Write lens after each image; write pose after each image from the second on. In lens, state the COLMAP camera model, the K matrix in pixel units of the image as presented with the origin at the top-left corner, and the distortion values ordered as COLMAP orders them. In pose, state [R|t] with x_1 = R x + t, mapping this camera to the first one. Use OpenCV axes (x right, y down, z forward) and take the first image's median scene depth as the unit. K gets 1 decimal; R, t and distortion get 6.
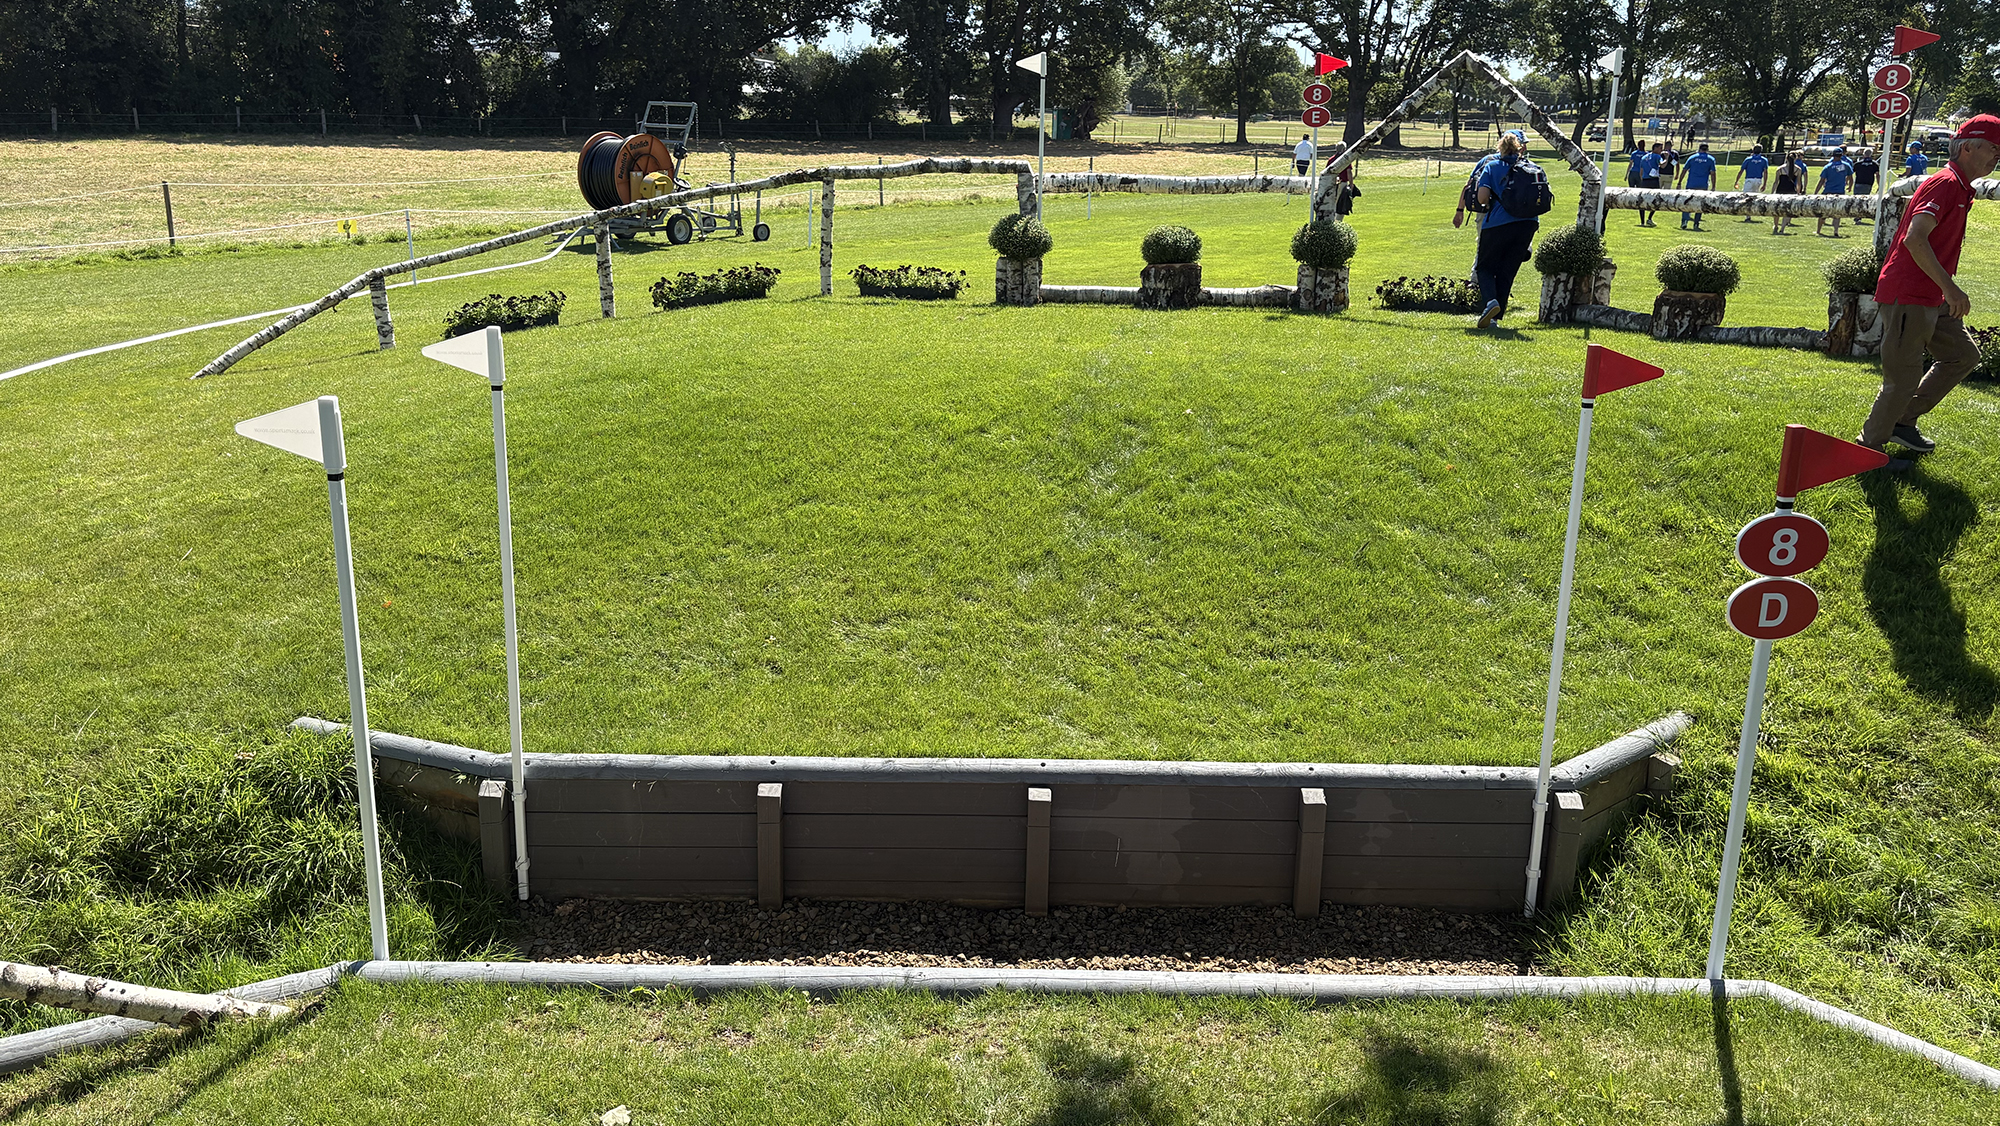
lens RADIAL K [[1536.5, 0, 1000.0], [0, 1536.5, 563.0], [0, 0, 1]] dist [0.011502, 0.001137]
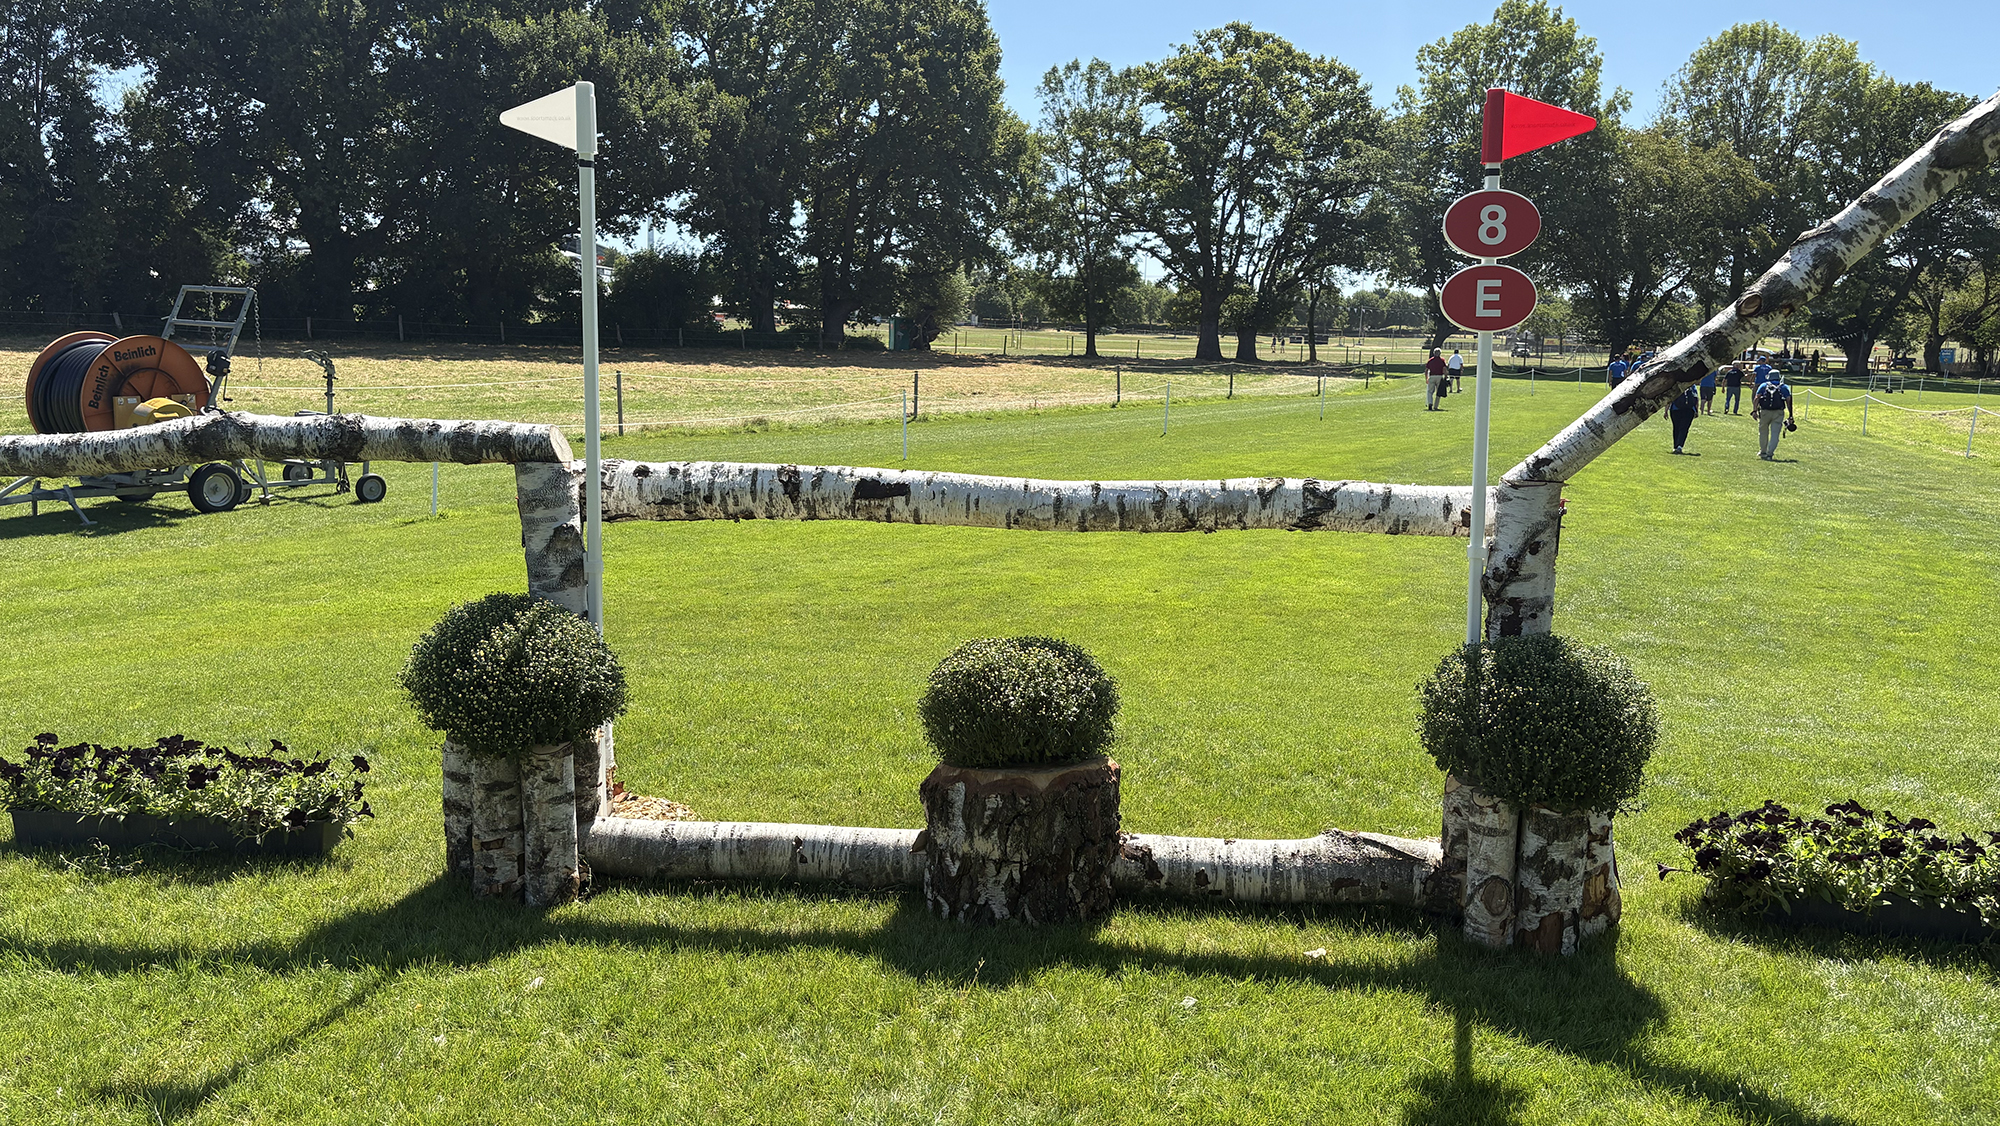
lens RADIAL K [[1512.4, 0, 987.0], [0, 1512.4, 569.8], [0, 0, 1]] dist [0.086954, -0.118448]
pose [[0.996153, -0.004008, 0.087540, 0.013125], [0.014849, 0.992229, -0.123538, -0.032171], [-0.086365, 0.124363, 0.988471, 0.115354]]
